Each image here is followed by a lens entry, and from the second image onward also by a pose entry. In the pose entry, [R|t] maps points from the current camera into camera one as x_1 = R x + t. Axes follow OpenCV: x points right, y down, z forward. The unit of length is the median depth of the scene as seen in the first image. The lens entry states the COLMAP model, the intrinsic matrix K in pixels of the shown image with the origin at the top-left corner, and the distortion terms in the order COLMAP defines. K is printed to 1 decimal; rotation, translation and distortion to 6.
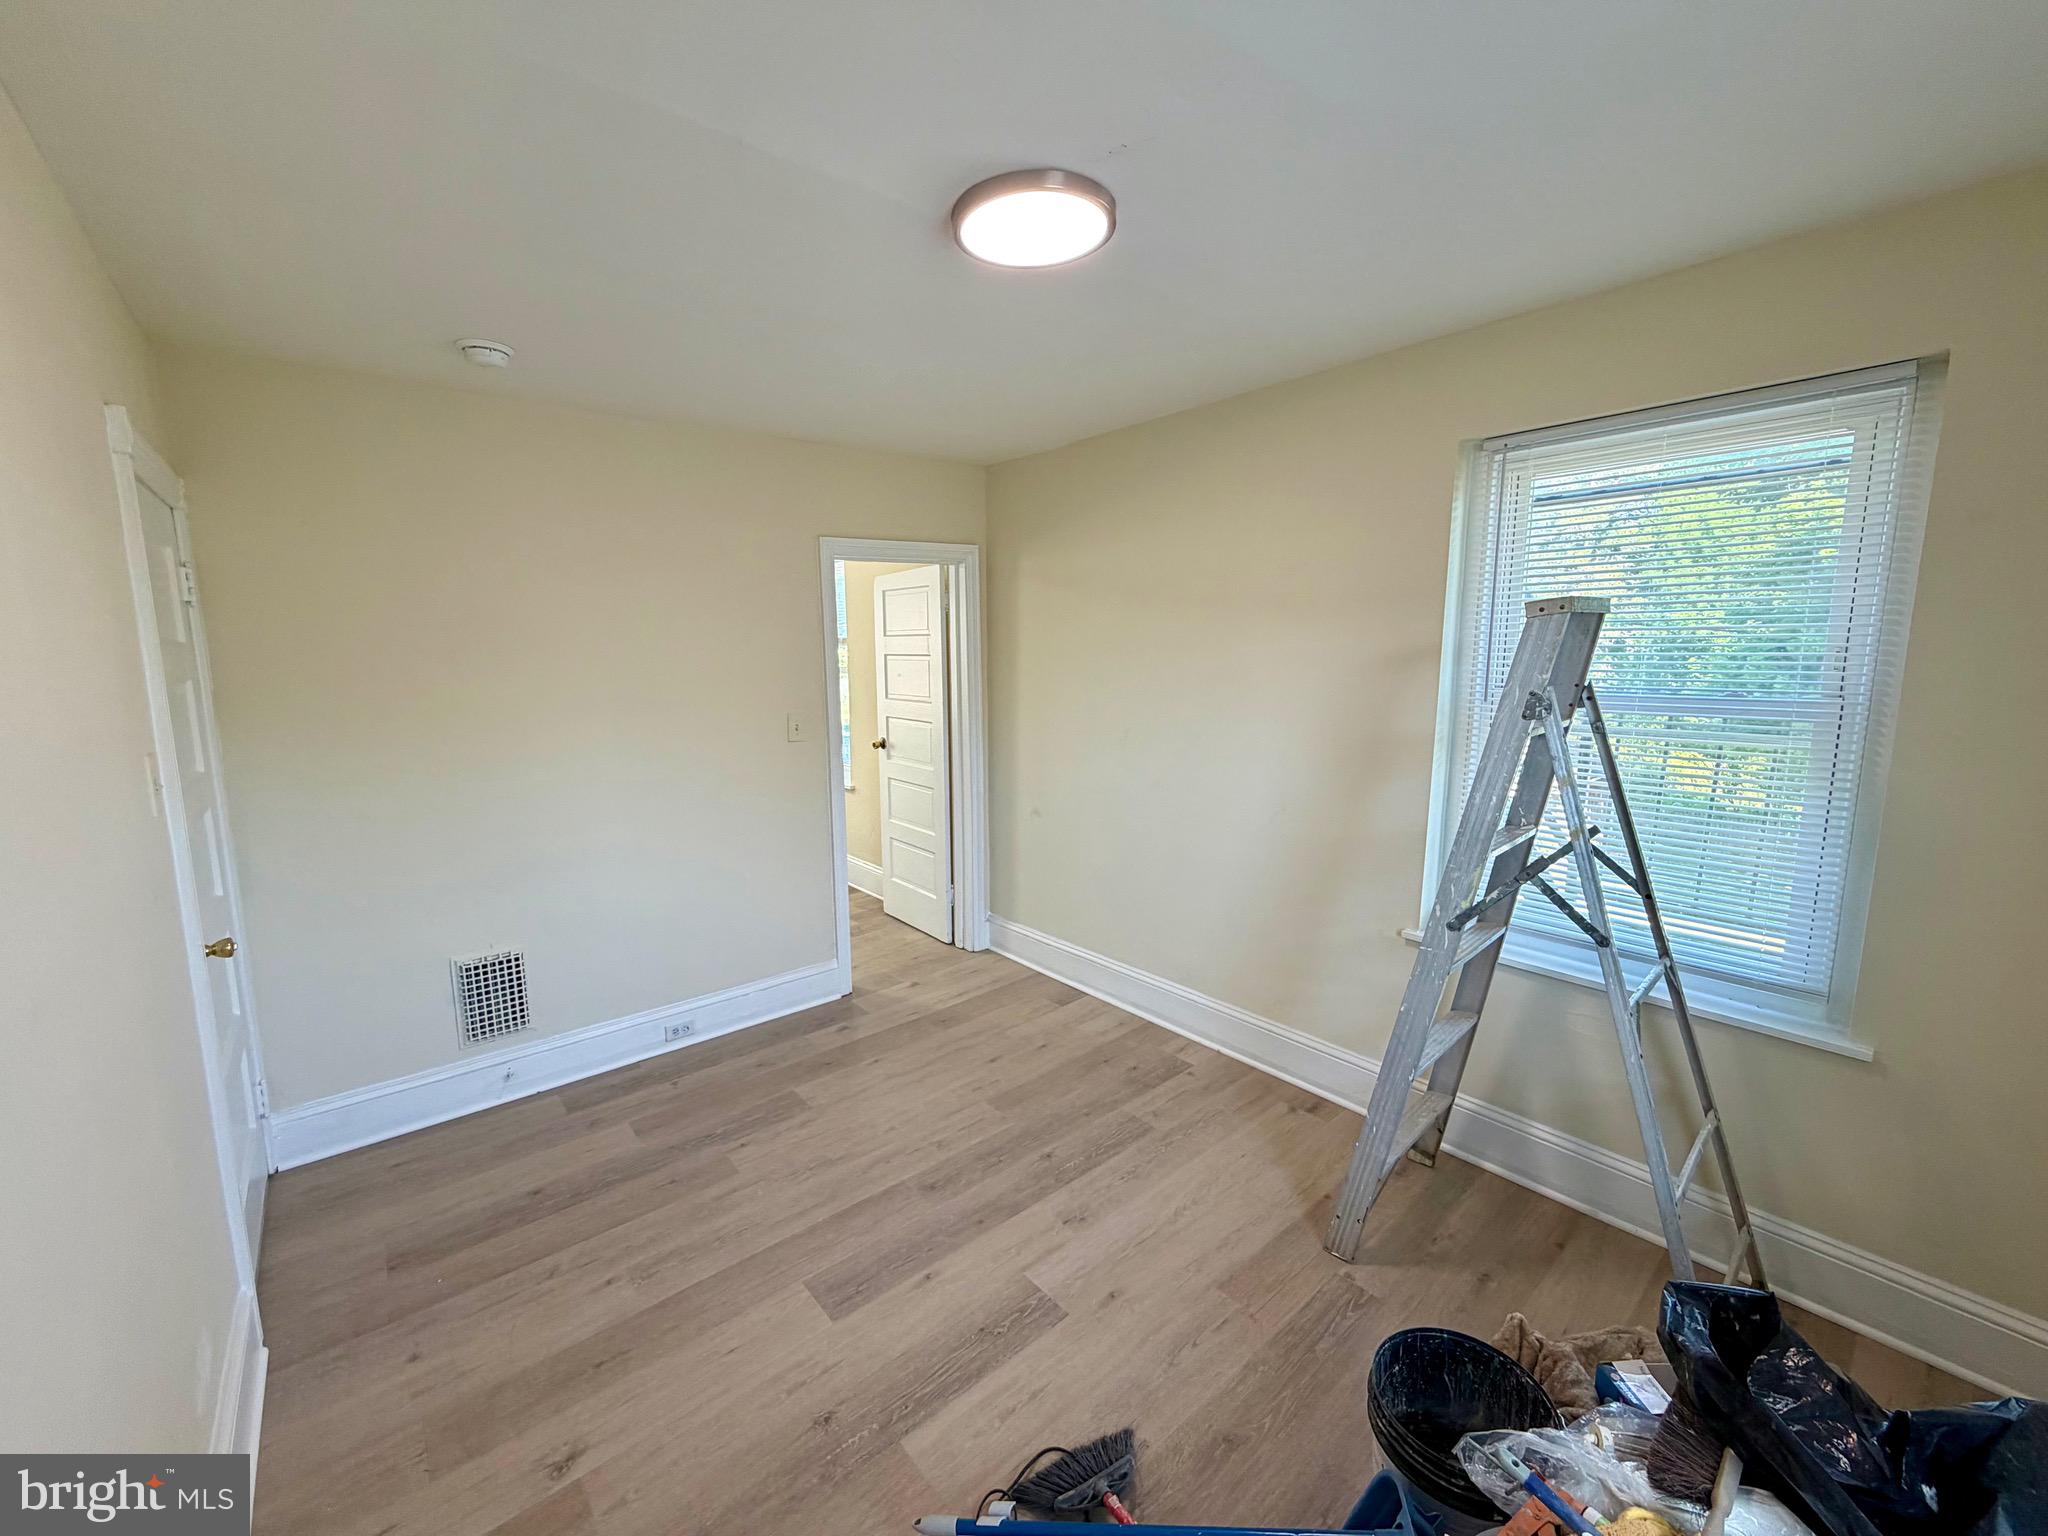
lens RADIAL K [[813.8, 0, 1025.9], [0, 813.8, 767.8], [0, 0, 1]] dist [-0.000191, 0.000096]
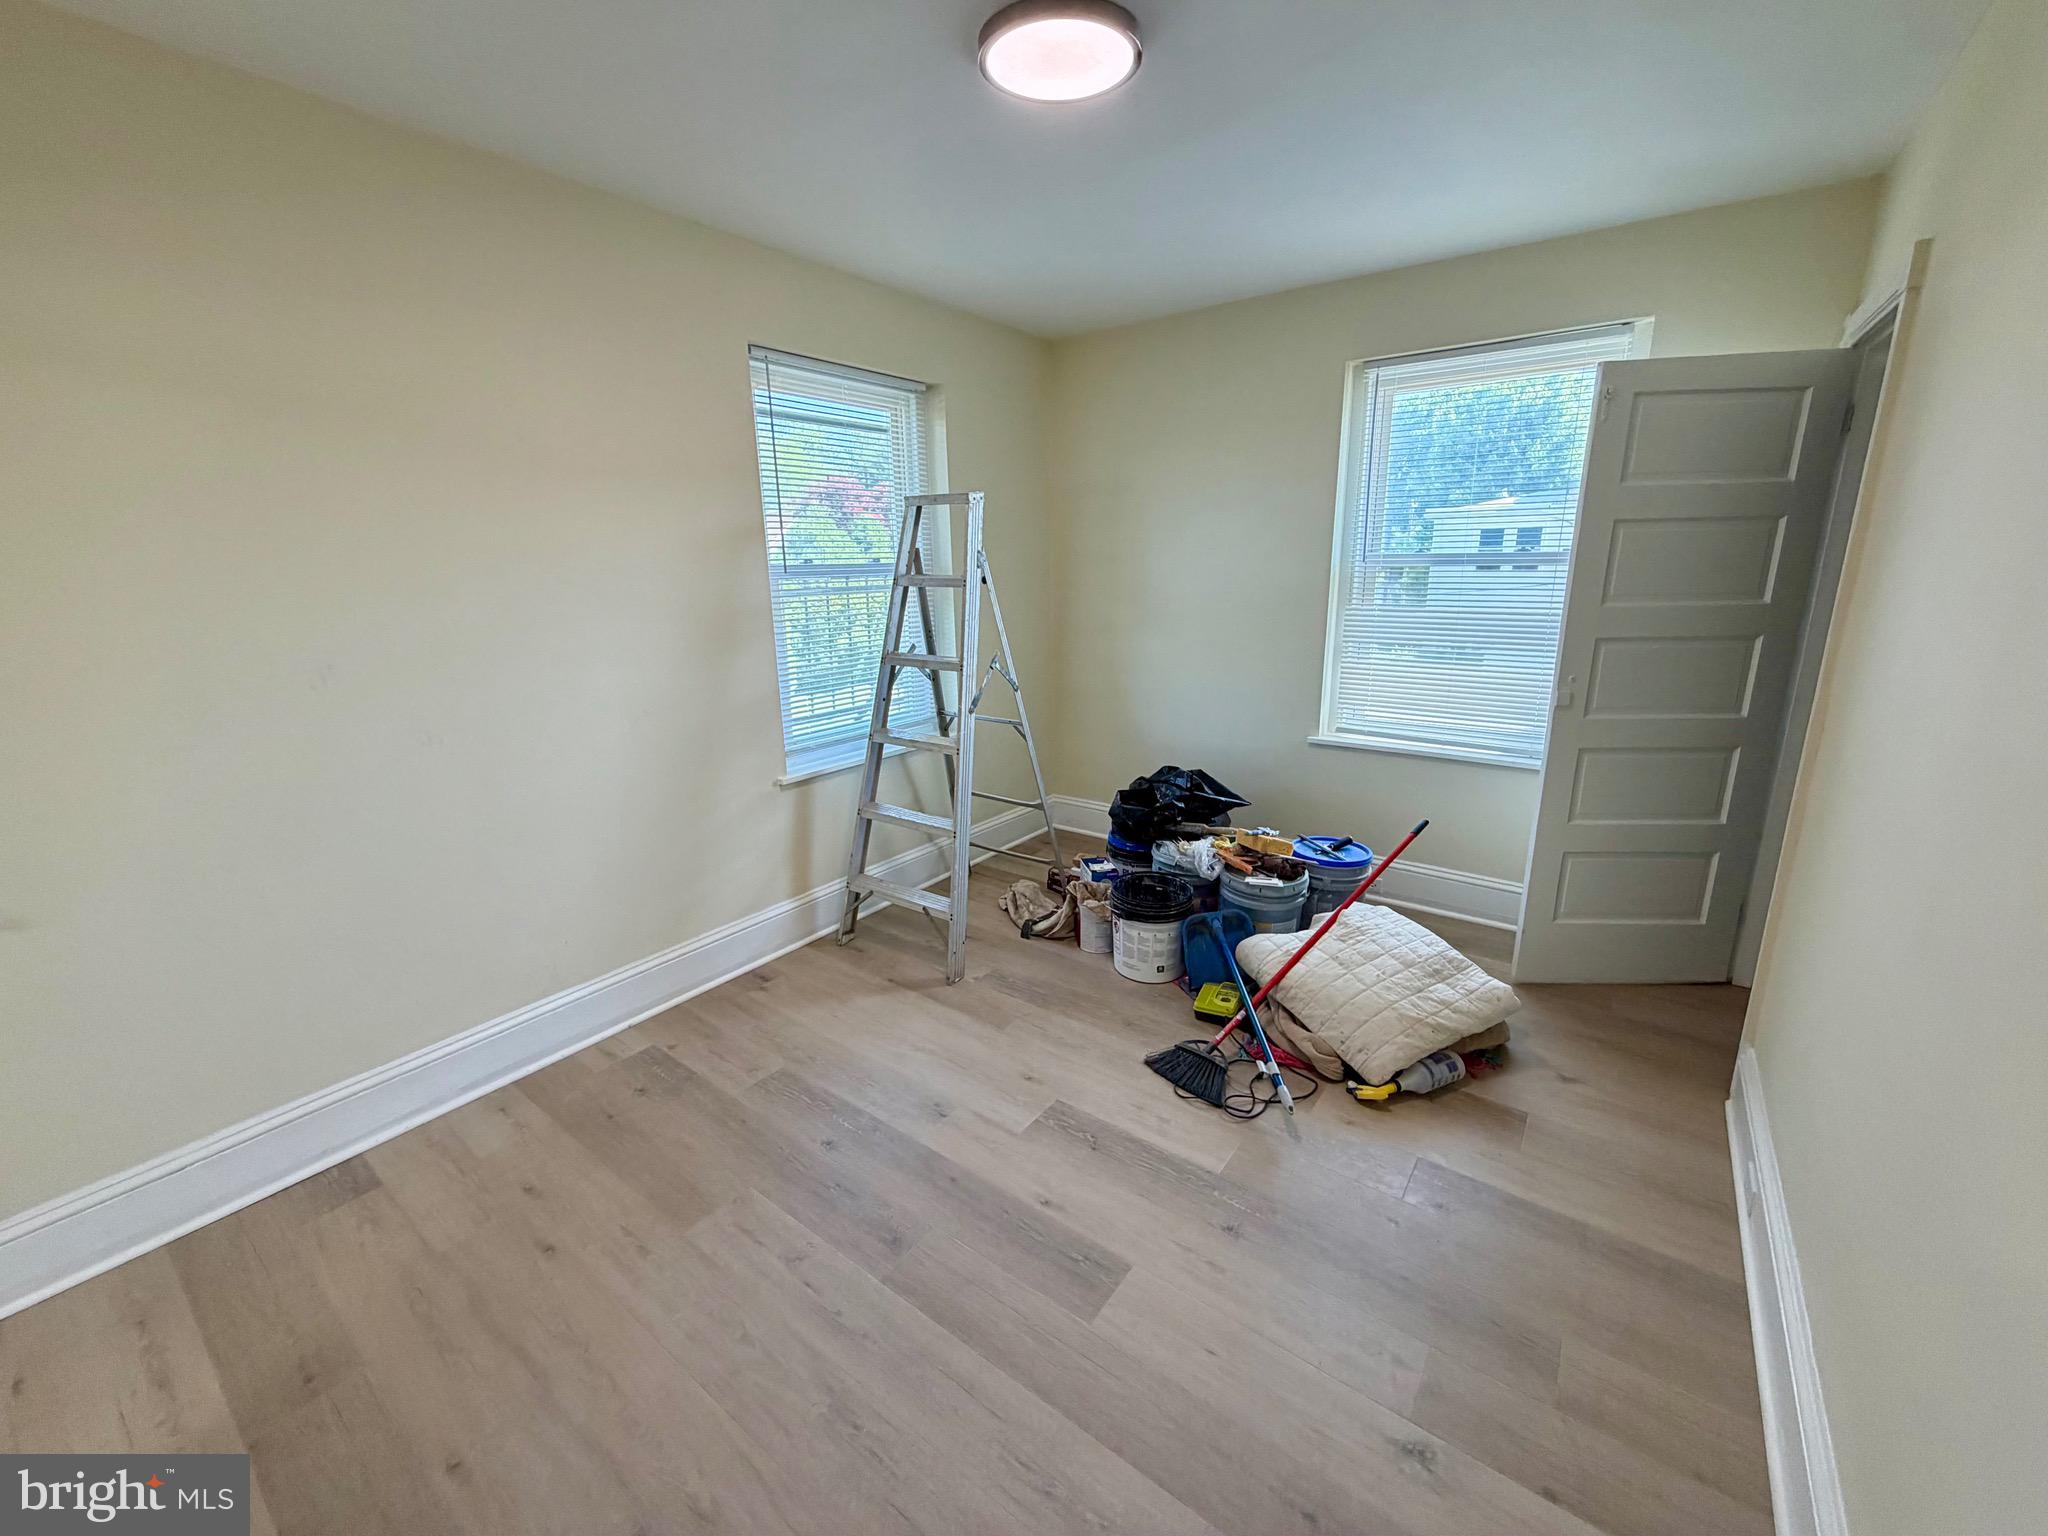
lens RADIAL K [[813.8, 0, 1026.2], [0, 813.8, 763.2], [0, 0, 1]] dist [-0.000191, 0.000096]
pose [[-0.218043, -0.224489, 0.949769, -0.826446], [0.160646, 0.951654, 0.261815, -0.078976], [-0.962627, 0.209664, -0.171438, 1.022115]]
